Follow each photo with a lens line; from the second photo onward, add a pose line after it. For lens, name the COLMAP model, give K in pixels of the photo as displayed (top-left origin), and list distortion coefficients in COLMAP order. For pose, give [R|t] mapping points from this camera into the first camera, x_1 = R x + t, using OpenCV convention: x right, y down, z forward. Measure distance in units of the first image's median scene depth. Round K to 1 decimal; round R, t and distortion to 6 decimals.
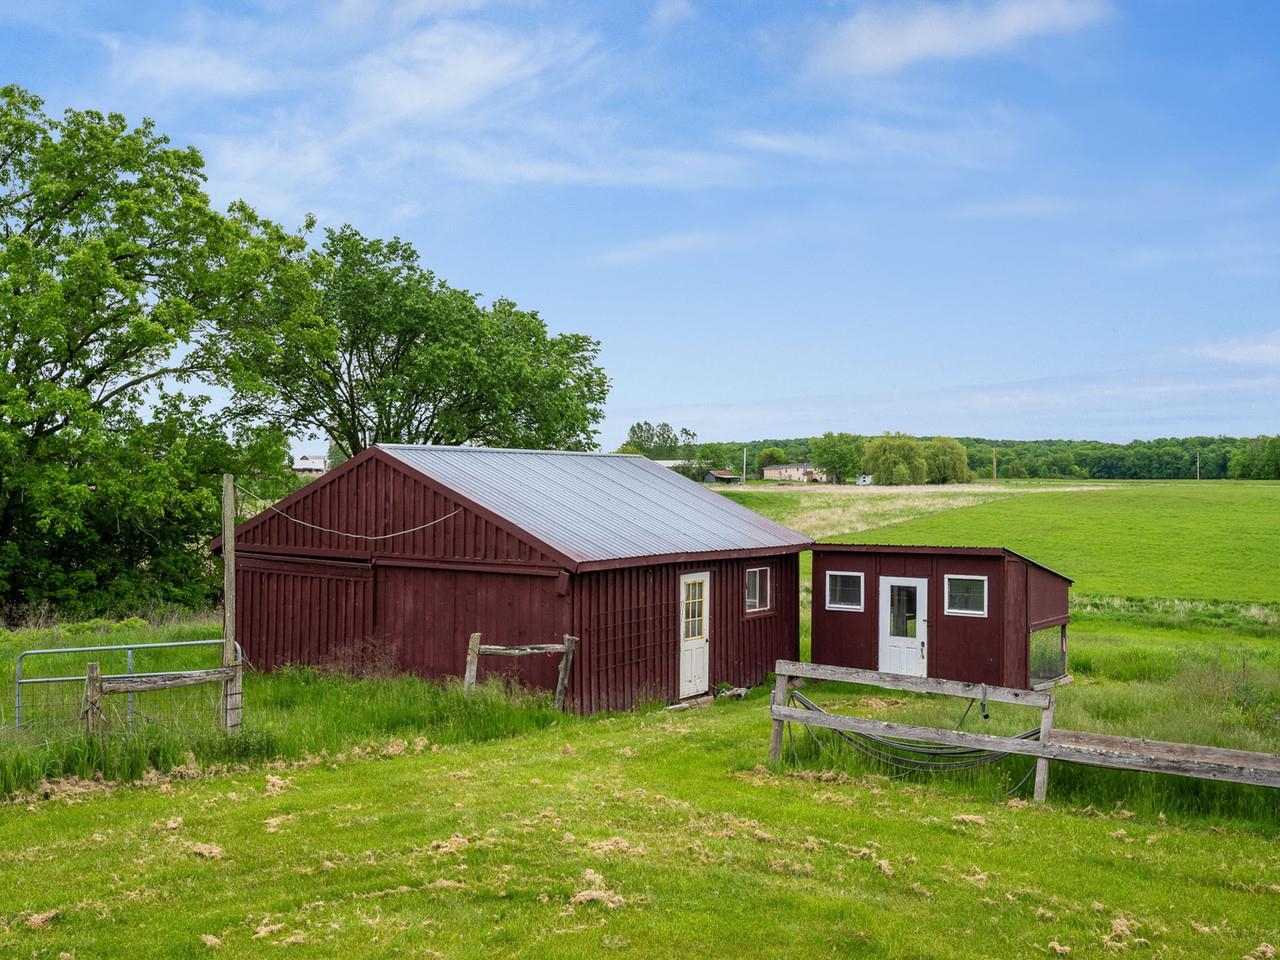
lens RADIAL K [[1236.6, 0, 644.1], [0, 1236.6, 474.5], [0, 0, 1]] dist [0.008142, 0.000000]
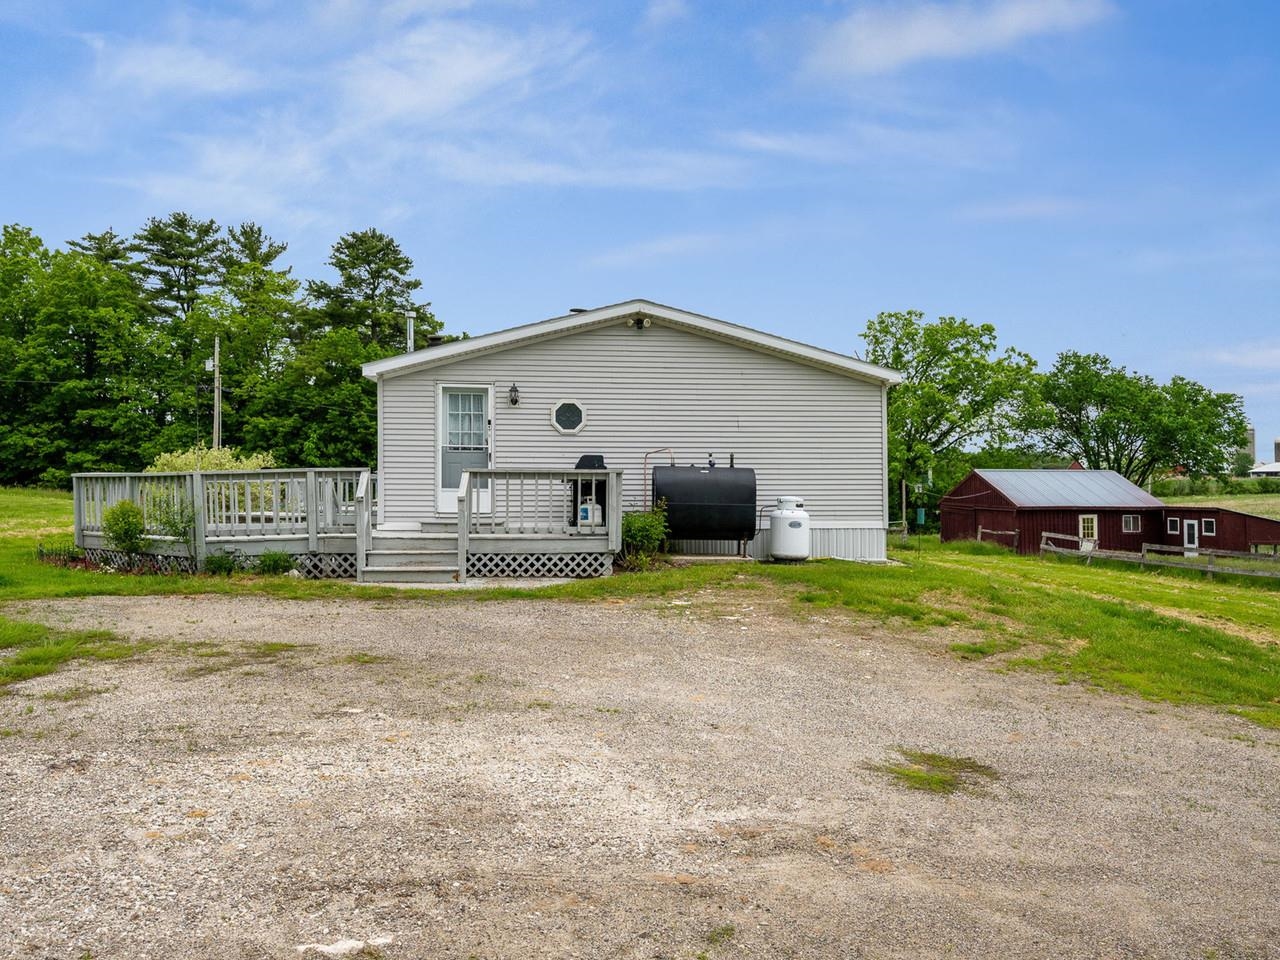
lens RADIAL K [[967.6, 0, 635.6], [0, 967.6, 486.5], [0, 0, 1]] dist [-0.011576, -0.000825]
pose [[0.678598, -0.000549, -0.734509, 0.153498], [0.006124, 0.999969, 0.004911, 0.000051], [0.734484, -0.007831, 0.678581, -0.196617]]
